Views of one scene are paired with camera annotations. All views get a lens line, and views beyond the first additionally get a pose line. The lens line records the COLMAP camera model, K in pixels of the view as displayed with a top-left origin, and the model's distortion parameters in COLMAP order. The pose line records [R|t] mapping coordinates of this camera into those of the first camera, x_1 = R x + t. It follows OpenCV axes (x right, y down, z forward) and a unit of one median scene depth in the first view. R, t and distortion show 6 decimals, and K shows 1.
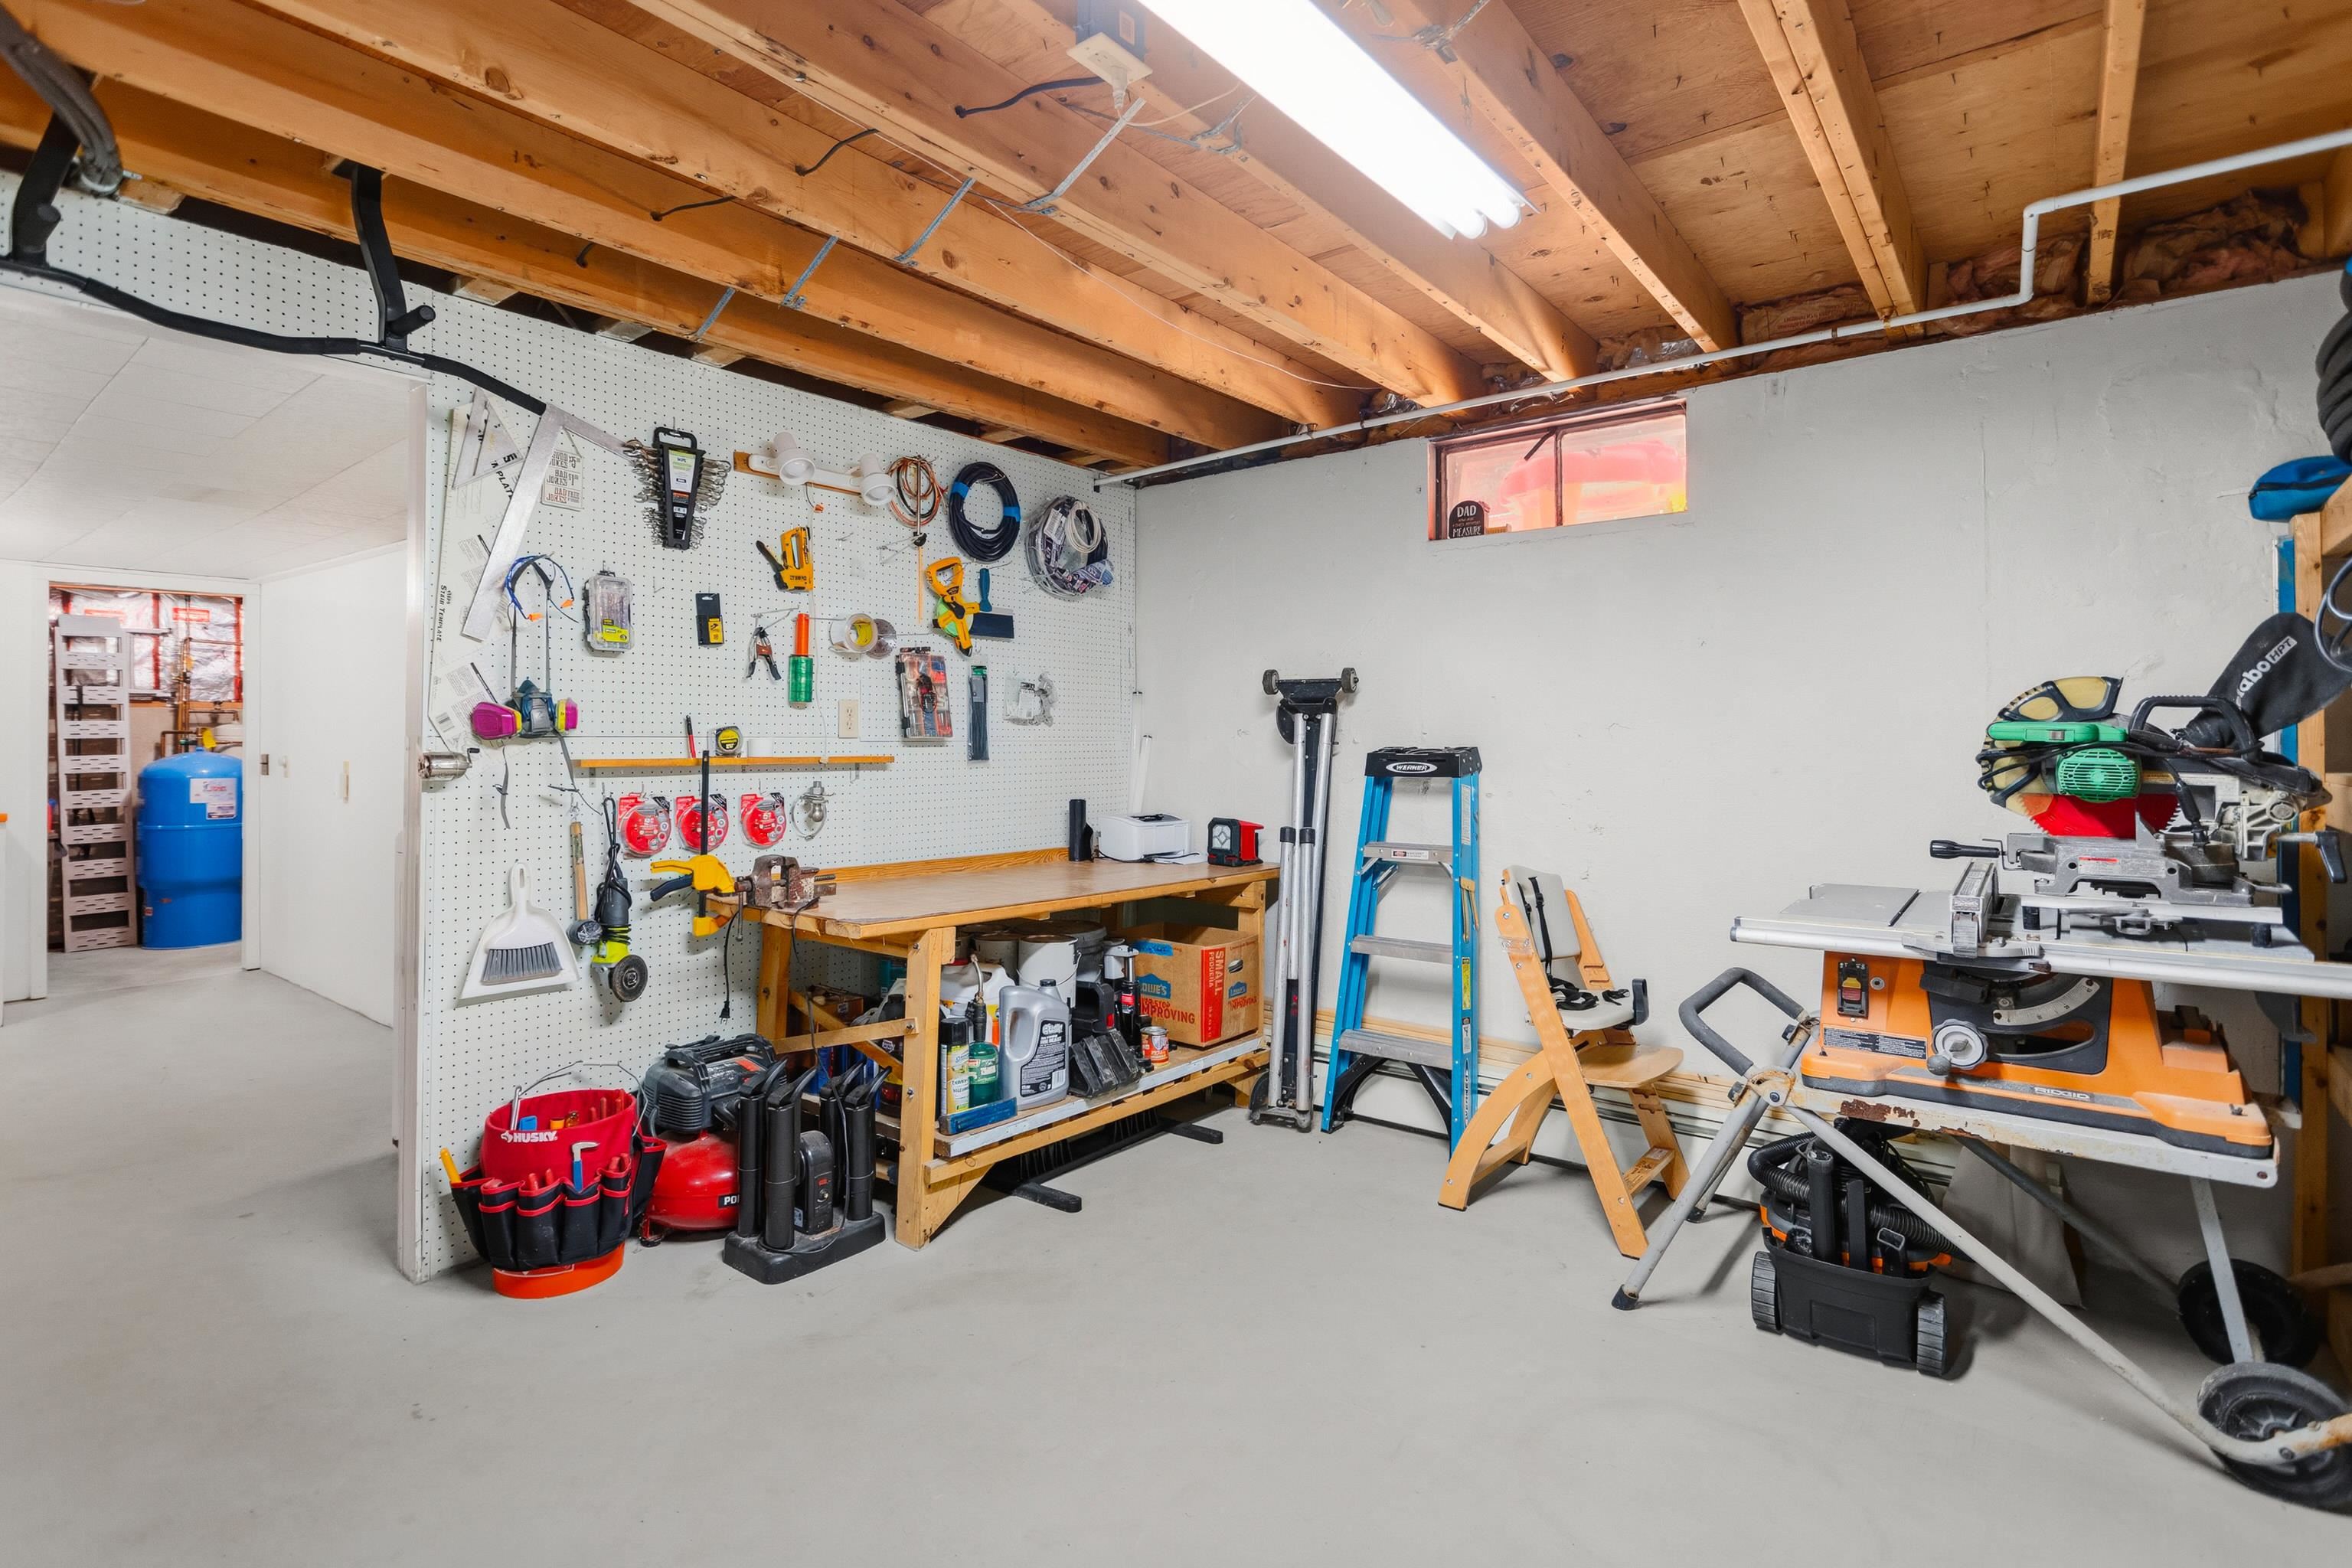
lens RADIAL K [[1112.7, 0, 1191.2], [0, 1112.7, 736.3], [0, 0, 1]] dist [0.001983, -0.001265]
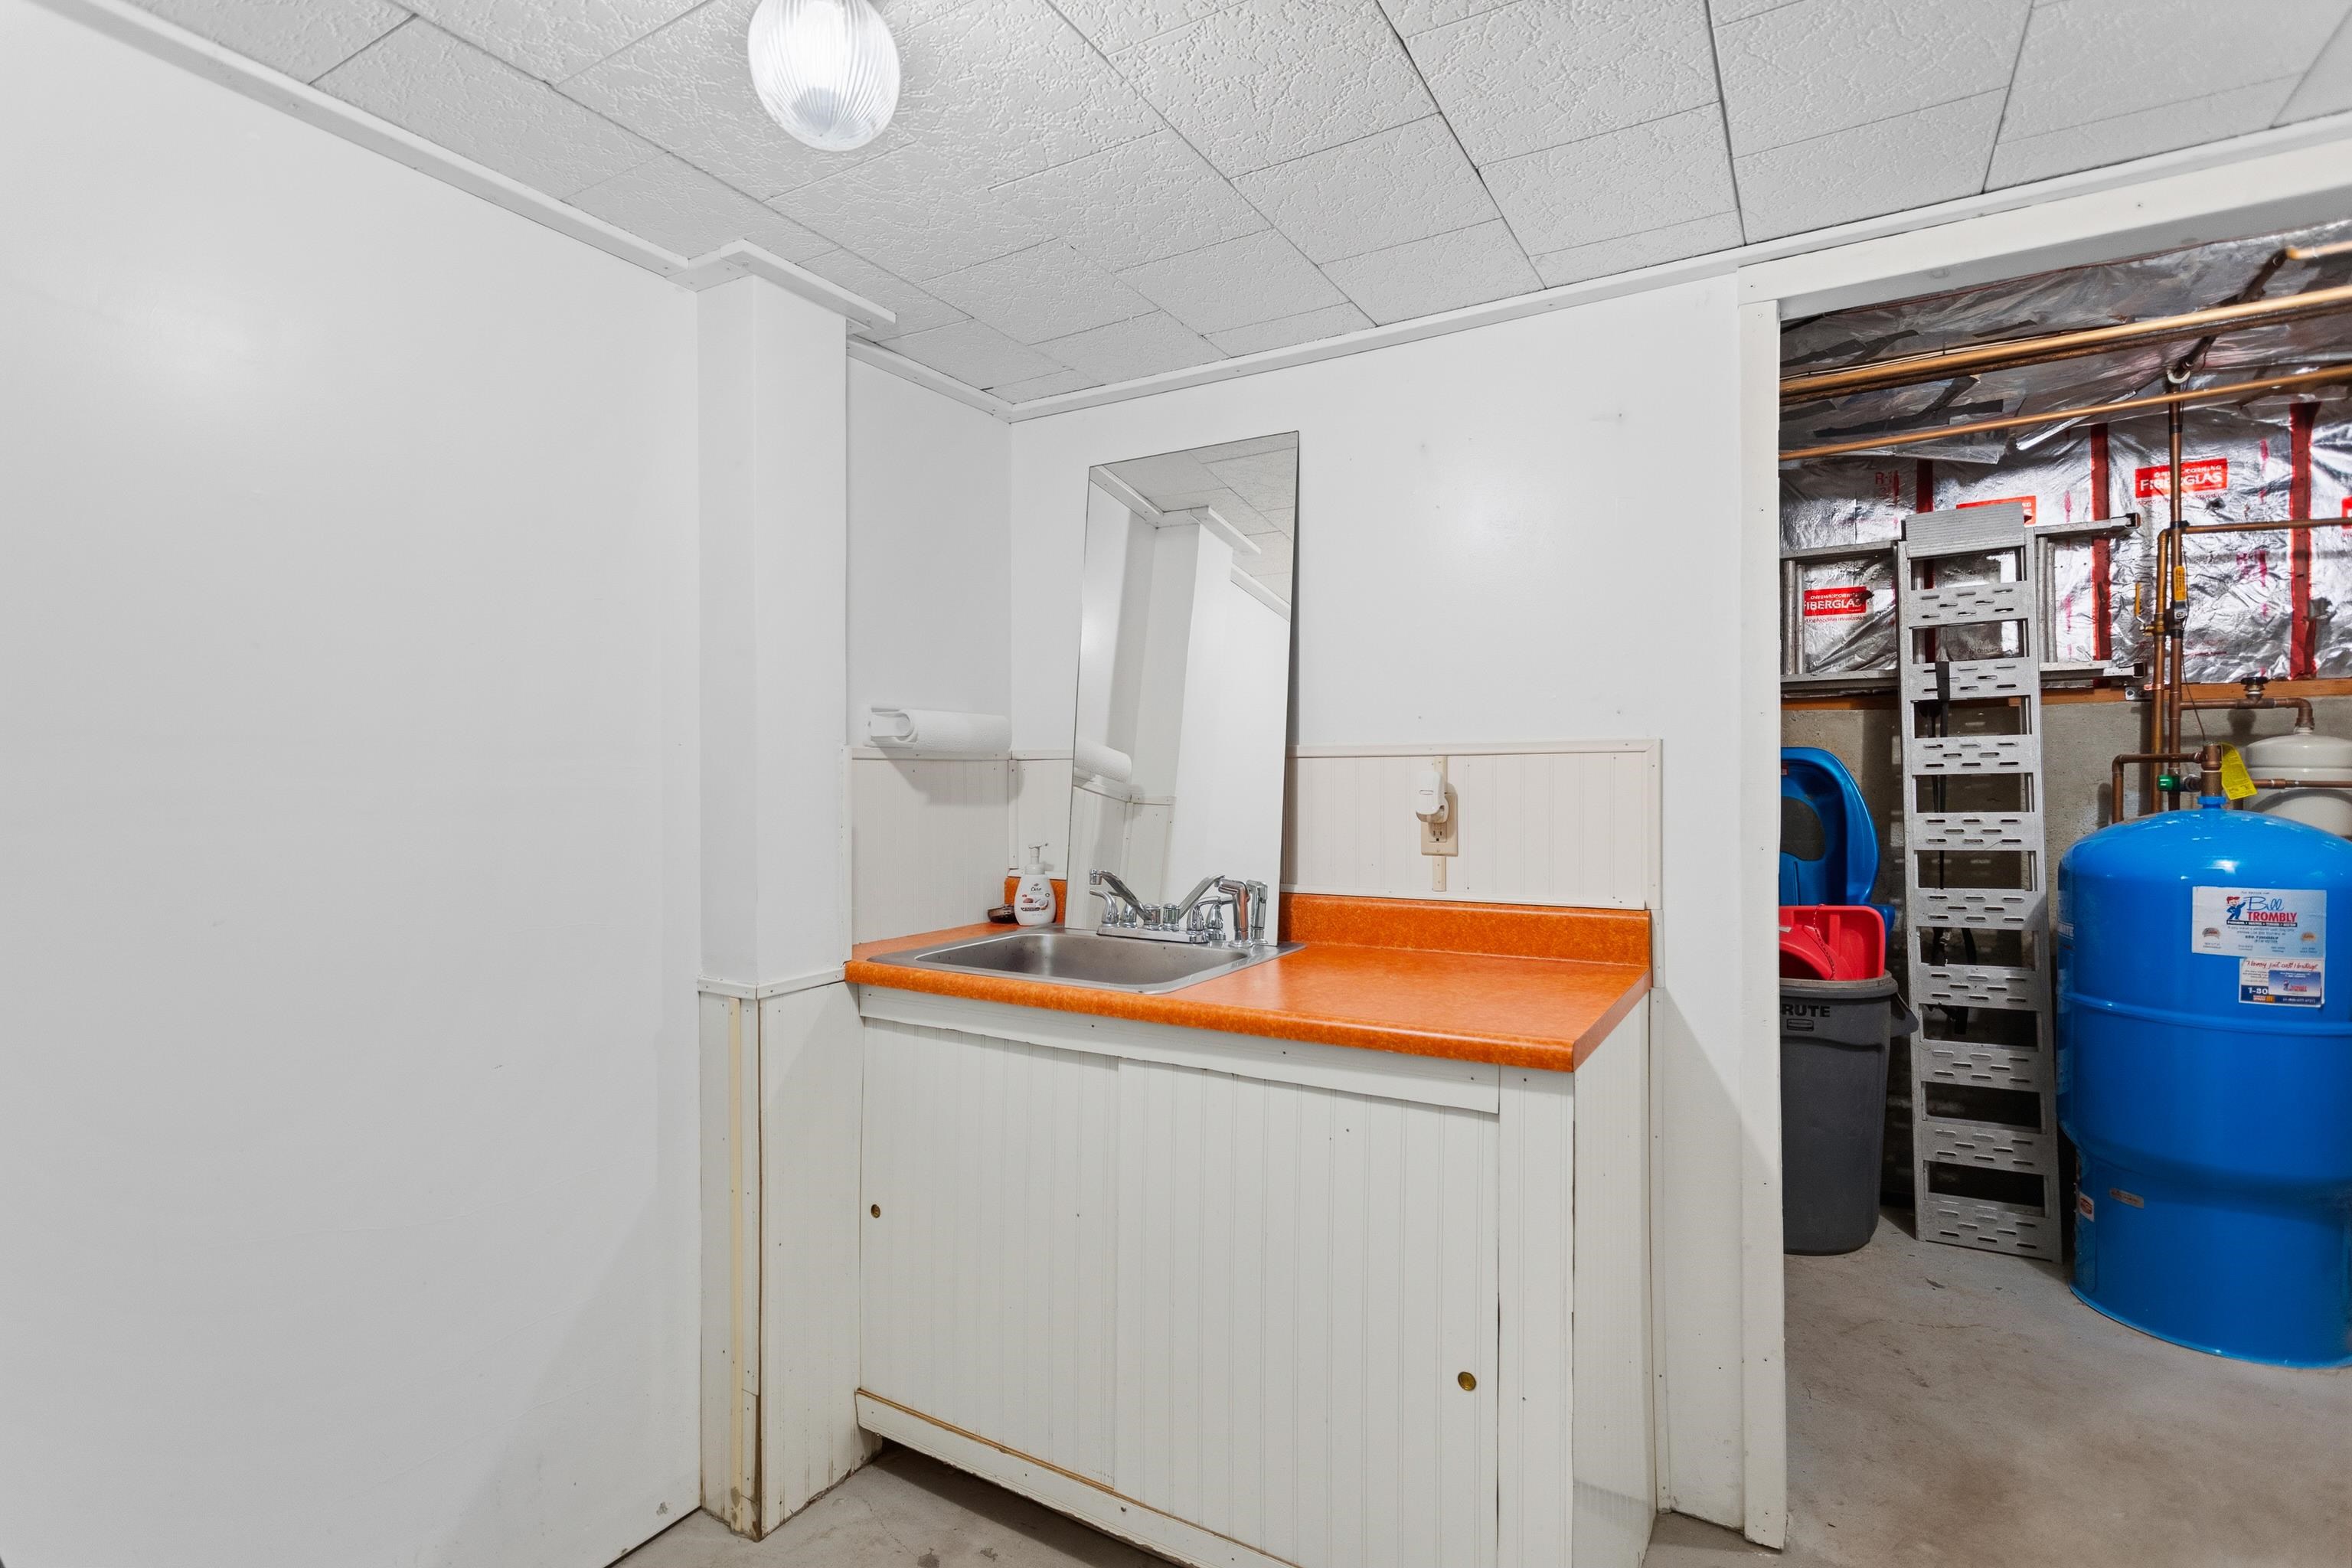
lens RADIAL K [[1112.7, 0, 1178.2], [0, 1112.7, 779.1], [0, 0, 1]] dist [0.001983, -0.001265]
pose [[0.119517, -0.000860, -0.992832, -0.559920], [0.005347, 0.999986, -0.000223, 0.001889], [0.992818, -0.005282, 0.119520, 0.610206]]
